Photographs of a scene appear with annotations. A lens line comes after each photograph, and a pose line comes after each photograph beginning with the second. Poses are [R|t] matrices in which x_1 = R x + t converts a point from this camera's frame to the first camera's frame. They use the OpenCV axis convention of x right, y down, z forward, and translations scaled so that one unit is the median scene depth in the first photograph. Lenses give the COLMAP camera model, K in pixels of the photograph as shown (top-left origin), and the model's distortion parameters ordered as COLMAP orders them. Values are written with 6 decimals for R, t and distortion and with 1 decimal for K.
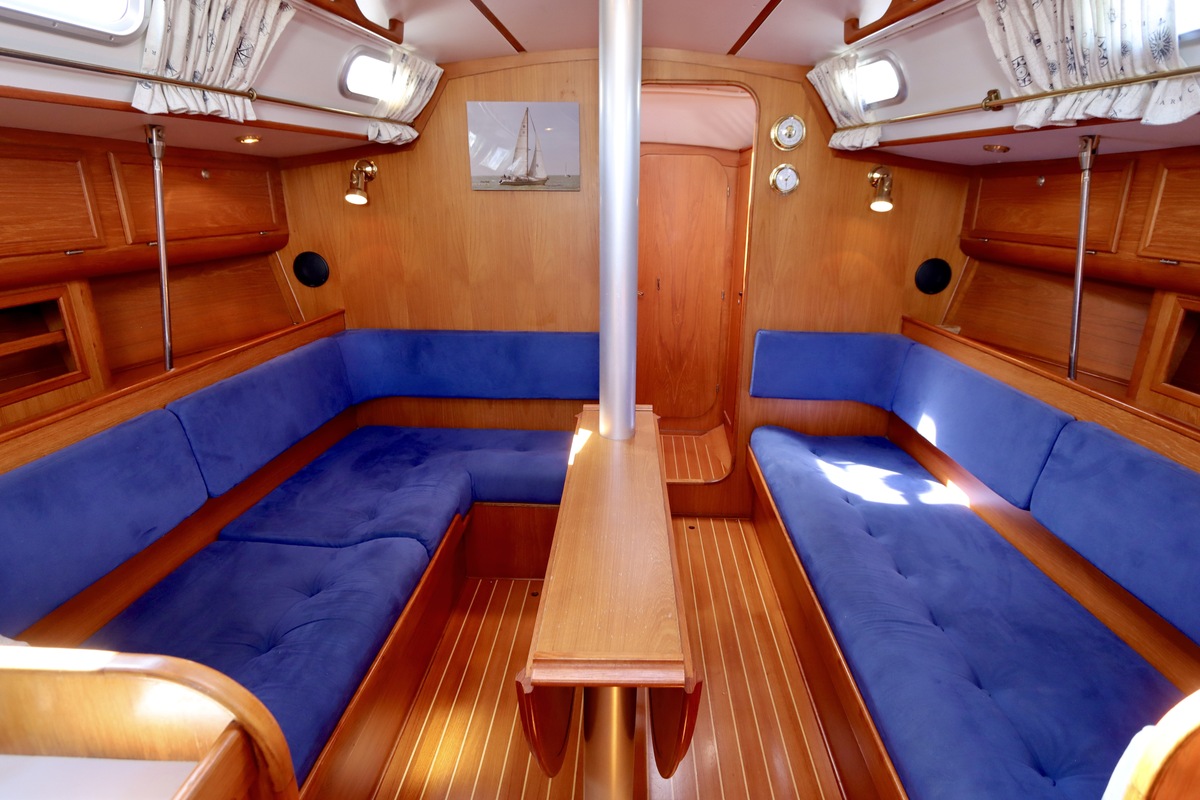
lens RADIAL K [[615.9, 0, 627.8], [0, 615.9, 397.5], [0, 0, 1]] dist [-0.013180, -0.000049]
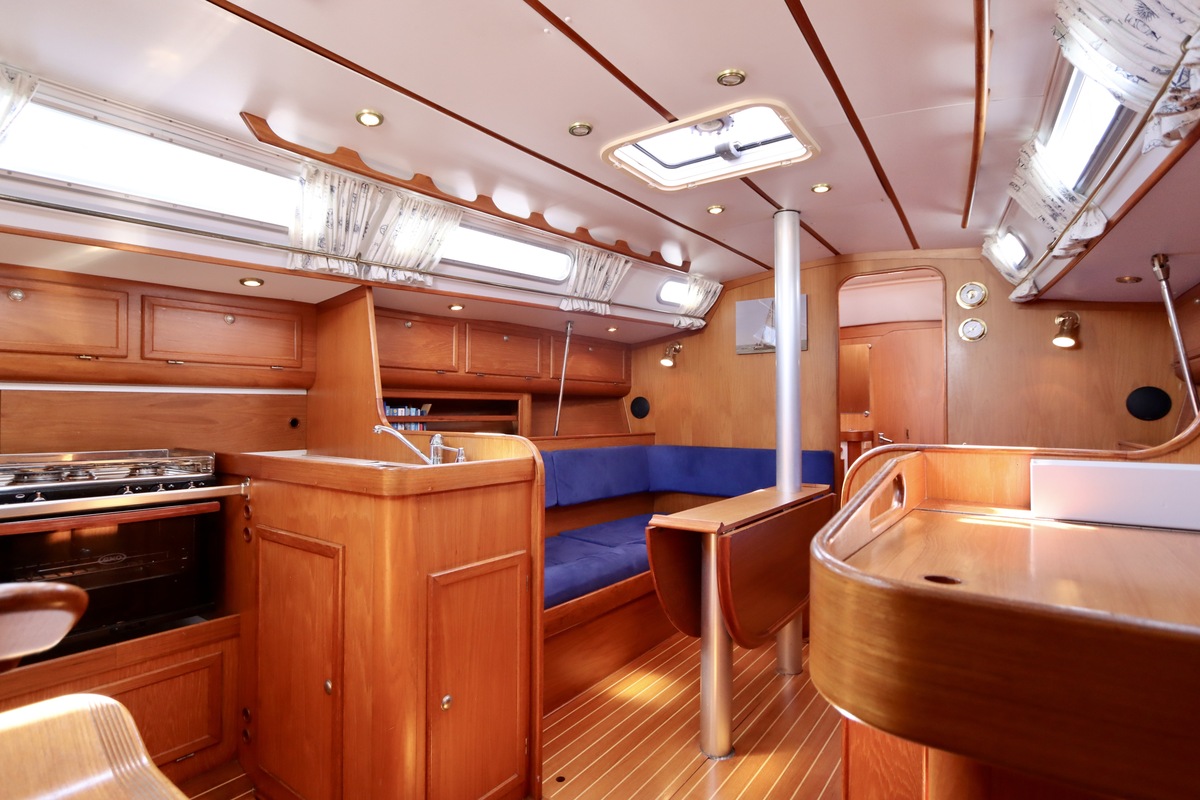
lens RADIAL K [[606.6, 0, 600.0], [0, 606.6, 400.0], [0, 0, 1]] dist [-0.020587, 0.002111]
pose [[0.814768, -0.023711, -0.579302, 0.404593], [-0.173006, 0.943701, -0.281953, 0.300103], [0.553373, 0.329949, 0.764795, -0.358544]]
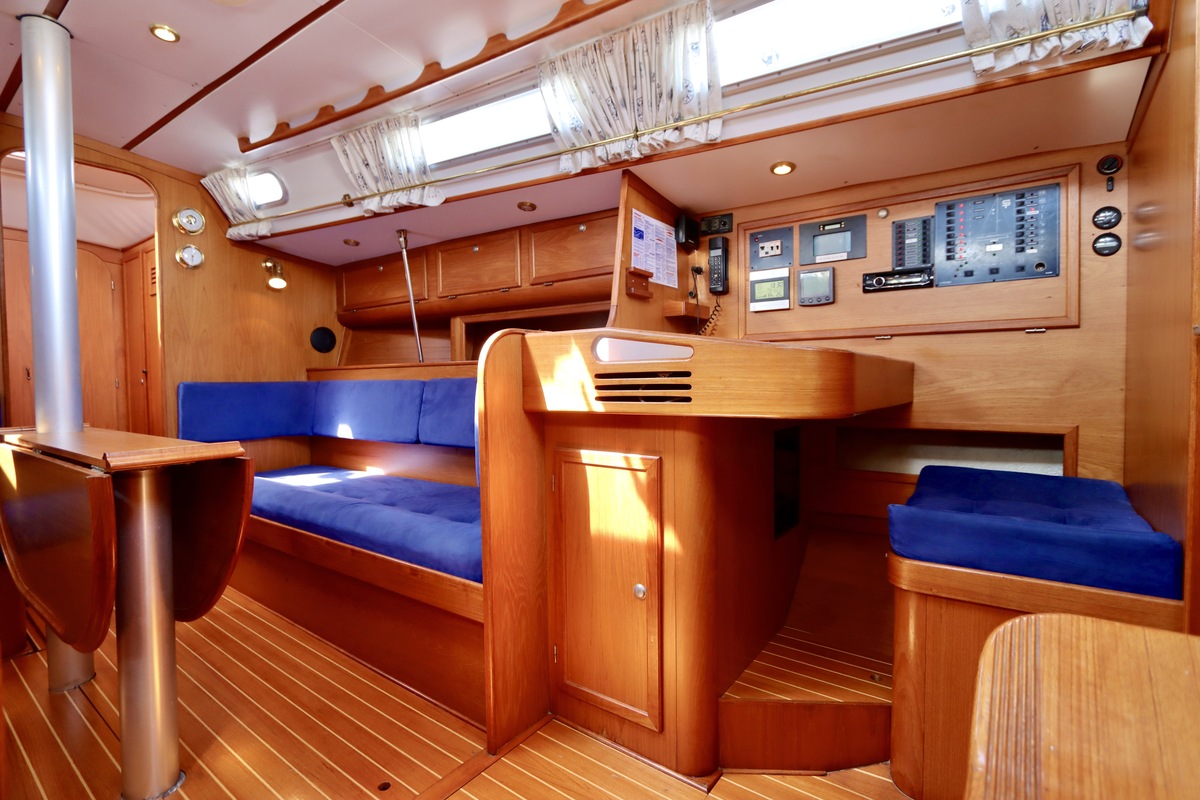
lens RADIAL K [[565.9, 0, 595.7], [0, 565.9, 396.9], [0, 0, 1]] dist [-0.019485, 0.002279]
pose [[0.585801, -0.046667, 0.809110, -0.216938], [0.270527, 0.952341, -0.140935, 0.332988], [-0.763971, 0.301446, 0.570507, -0.190337]]
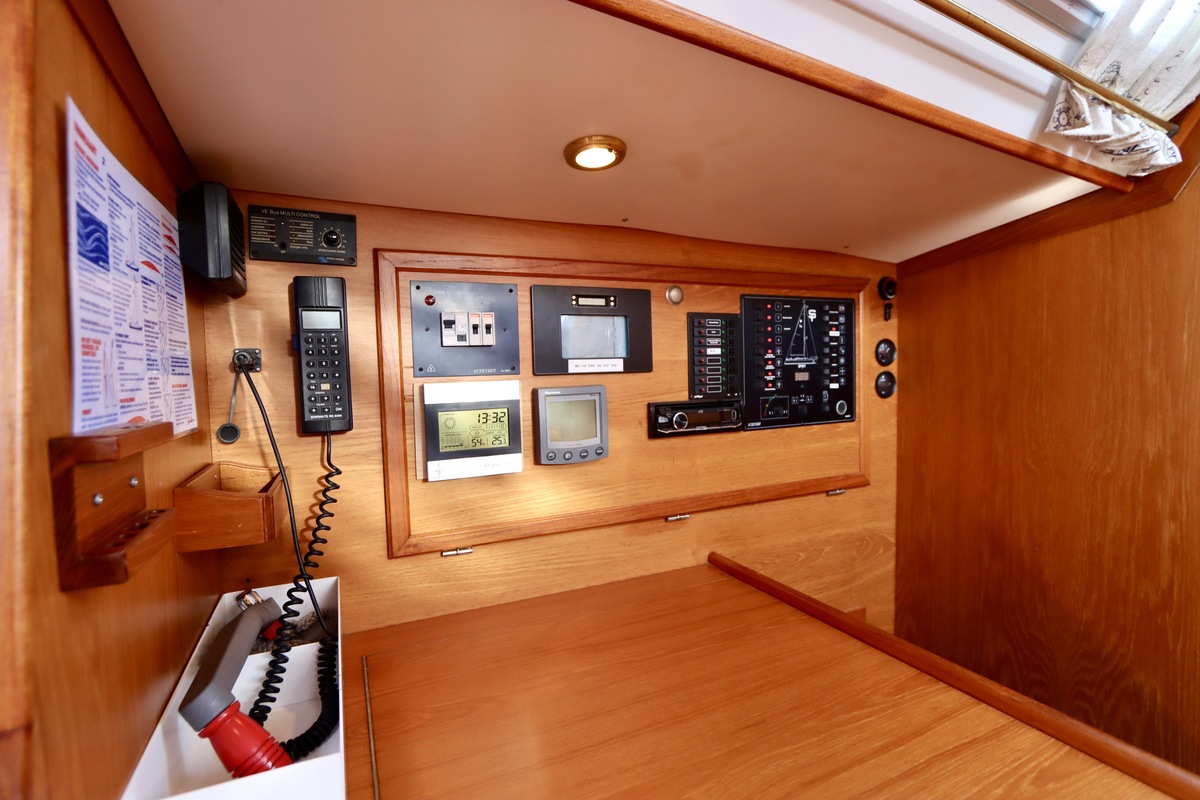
lens RADIAL K [[565.9, 0, 595.7], [0, 565.9, 396.9], [0, 0, 1]] dist [-0.019485, 0.002279]
pose [[-0.428863, -0.052904, 0.901819, 0.363274], [0.298202, 0.934035, 0.196605, 0.021089], [-0.852732, 0.353241, -0.384798, 0.159759]]
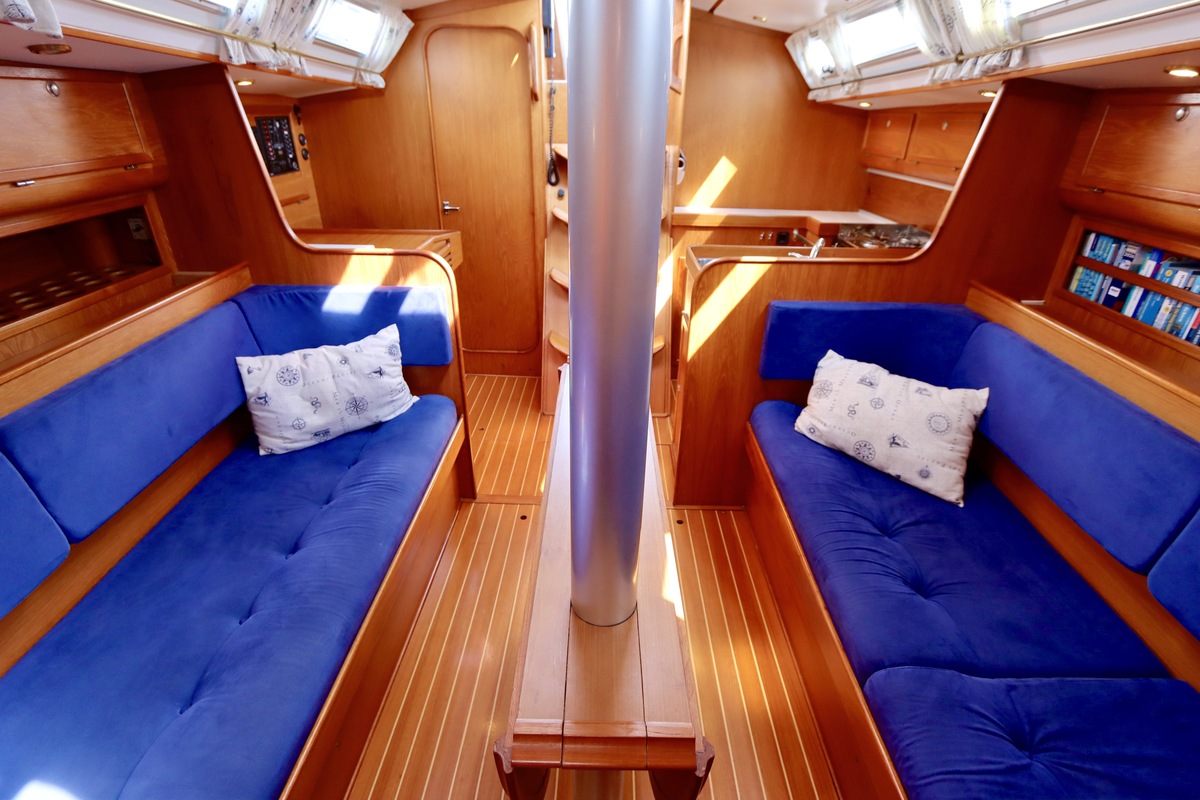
lens RADIAL K [[565.9, 0, 595.7], [0, 565.9, 396.9], [0, 0, 1]] dist [-0.019485, 0.002279]
pose [[-0.999452, -0.031767, 0.009282, -0.011116], [-0.015726, 0.702624, 0.711388, -0.385558], [-0.029120, 0.710852, -0.702739, 1.107647]]
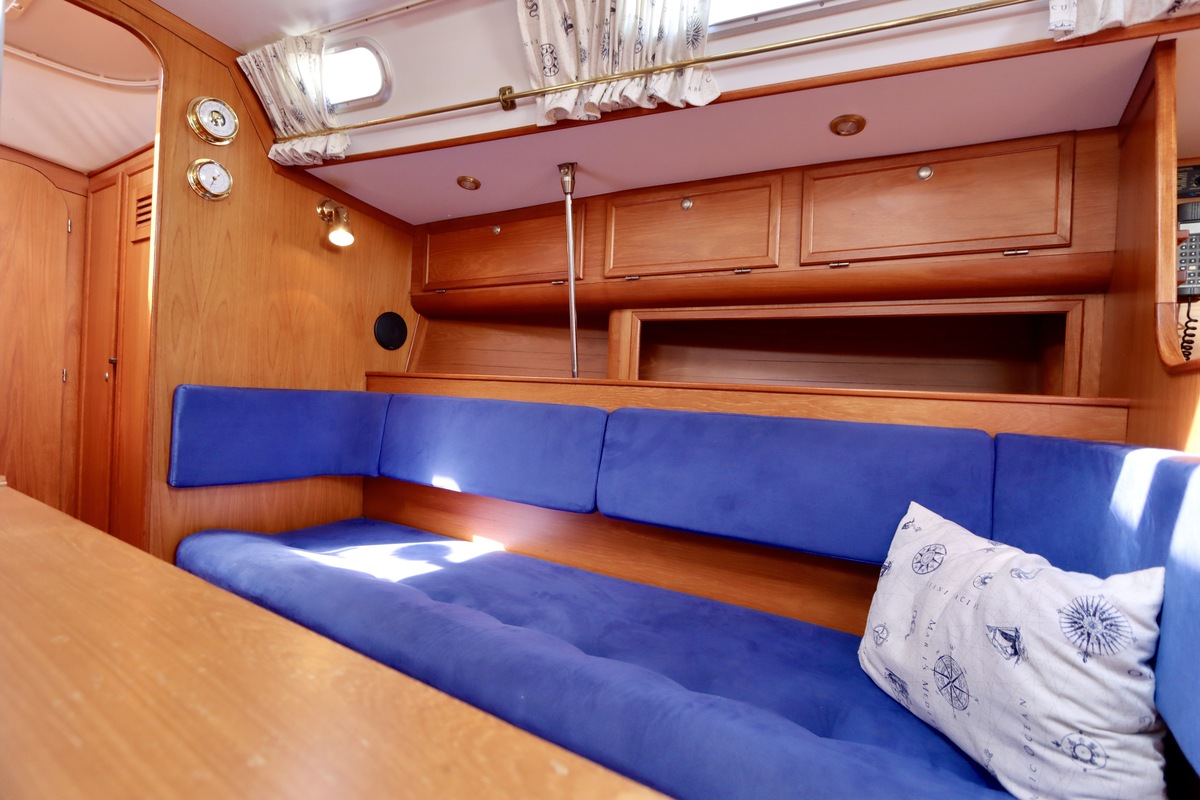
lens RADIAL K [[565.9, 0, 595.7], [0, 565.9, 396.9], [0, 0, 1]] dist [-0.019485, 0.002279]
pose [[0.535668, 0.003108, 0.844423, -0.075082], [0.222056, 0.964280, -0.144412, 0.114457], [-0.814709, 0.264866, 0.515844, 0.406842]]
